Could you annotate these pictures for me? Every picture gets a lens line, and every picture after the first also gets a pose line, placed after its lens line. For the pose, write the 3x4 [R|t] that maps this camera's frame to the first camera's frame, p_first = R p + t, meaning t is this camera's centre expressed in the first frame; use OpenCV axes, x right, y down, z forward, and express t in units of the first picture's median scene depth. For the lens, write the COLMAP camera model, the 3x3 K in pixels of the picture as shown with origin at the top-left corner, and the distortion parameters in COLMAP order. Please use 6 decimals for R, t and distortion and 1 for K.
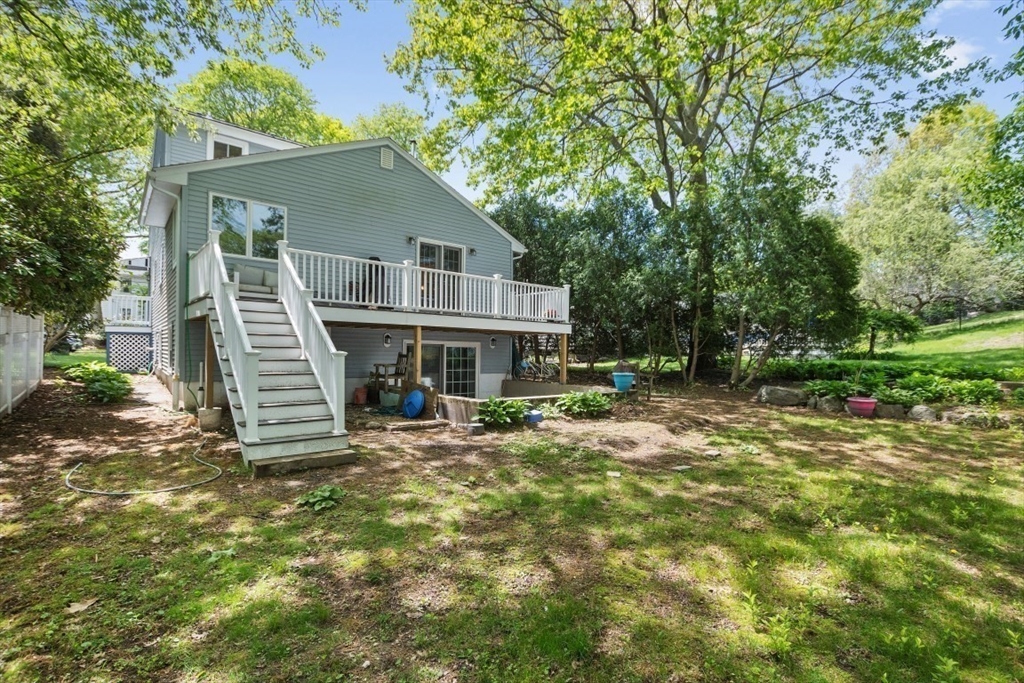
lens RADIAL K [[471.0, 0, 515.0], [0, 471.0, 344.6], [0, 0, 1]] dist [-0.001065, -0.000264]
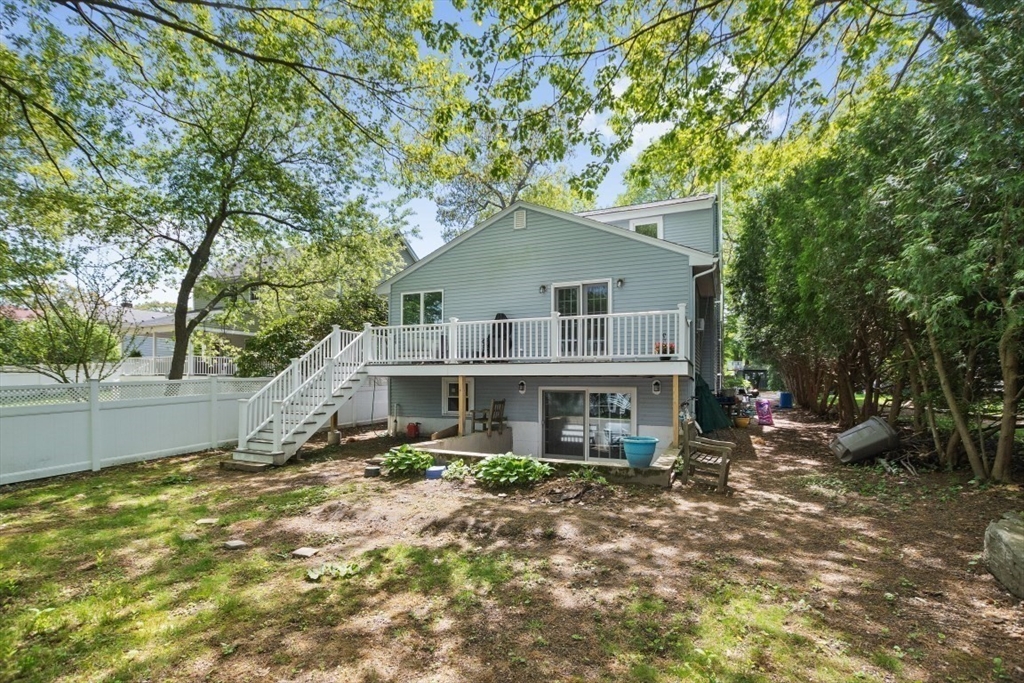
lens RADIAL K [[446.7, 0, 508.6], [0, 446.7, 350.1], [0, 0, 1]] dist [-0.024210, -0.000020]
pose [[0.434584, -0.104780, -0.894515, 0.660639], [-0.004076, 0.992970, -0.118292, 0.017990], [0.900622, 0.055054, 0.431102, 0.581448]]
